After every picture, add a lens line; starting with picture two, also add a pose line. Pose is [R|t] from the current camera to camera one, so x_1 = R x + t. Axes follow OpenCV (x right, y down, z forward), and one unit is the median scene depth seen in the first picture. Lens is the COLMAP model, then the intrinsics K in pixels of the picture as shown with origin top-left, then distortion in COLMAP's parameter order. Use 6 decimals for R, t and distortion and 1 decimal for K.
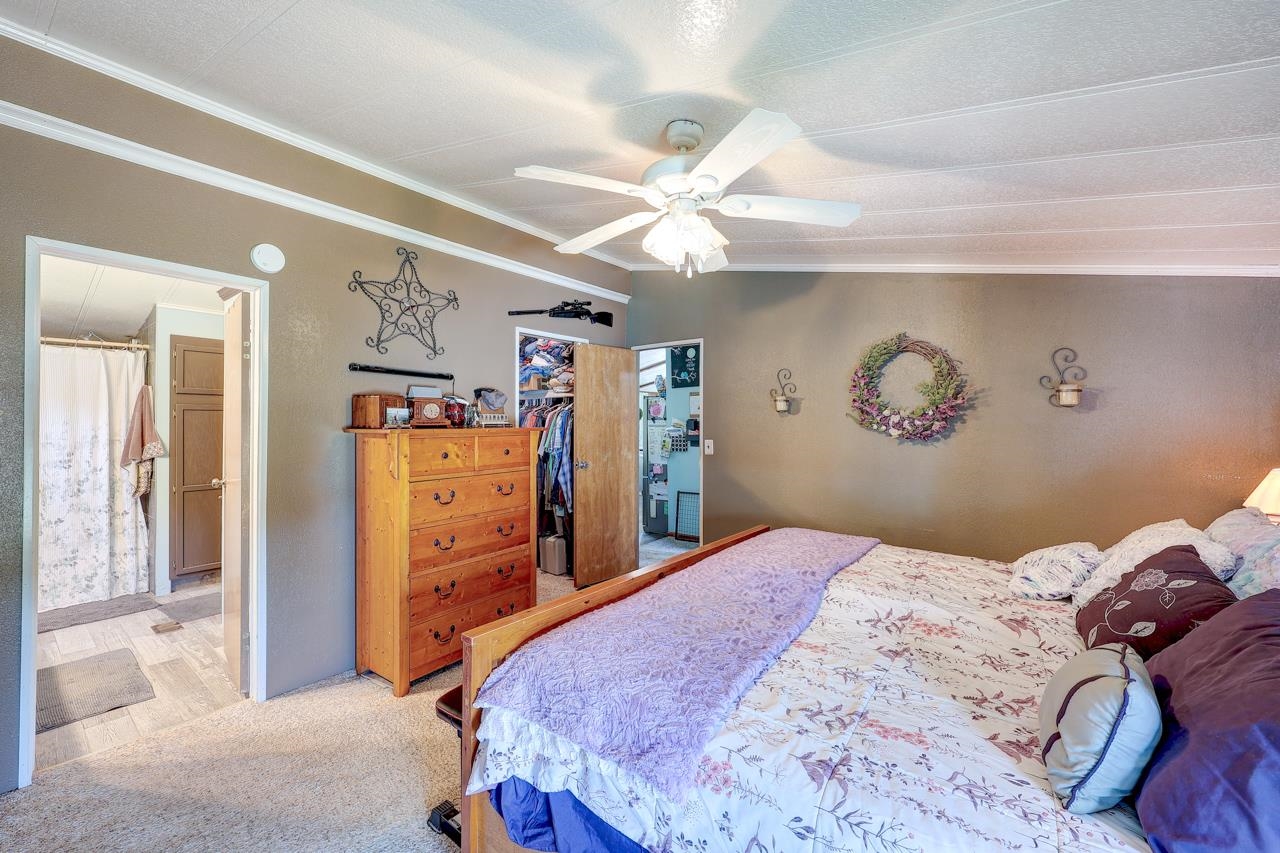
lens RADIAL K [[527.7, 0, 649.1], [0, 527.7, 423.8], [0, 0, 1]] dist [-0.000518, -0.000285]
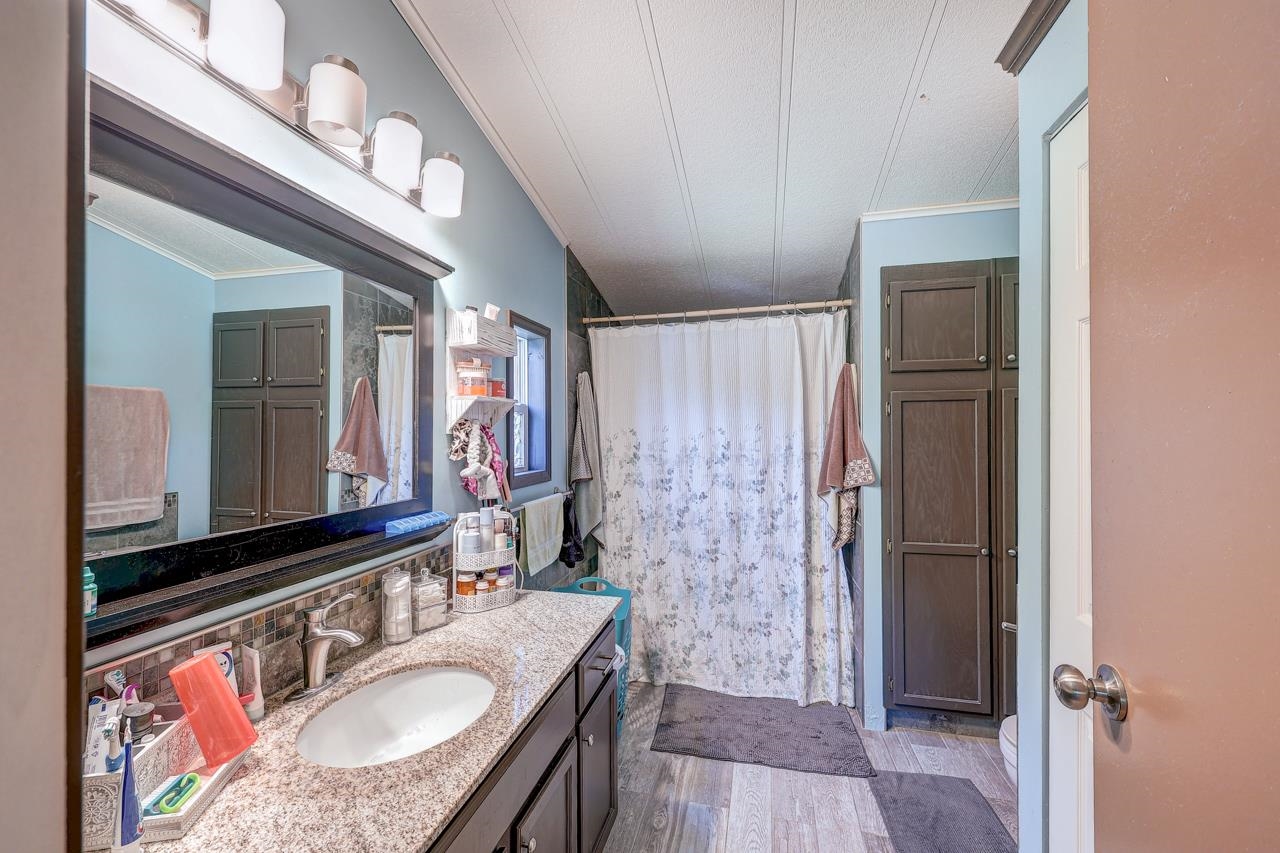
lens RADIAL K [[515.7, 0, 643.9], [0, 515.7, 425.2], [0, 0, 1]] dist [0.000566, 0.000045]
pose [[0.415243, -0.009063, -0.909665, -0.519686], [0.006492, 0.999954, -0.006999, -0.000190], [0.909687, -0.002999, 0.415283, 0.547631]]
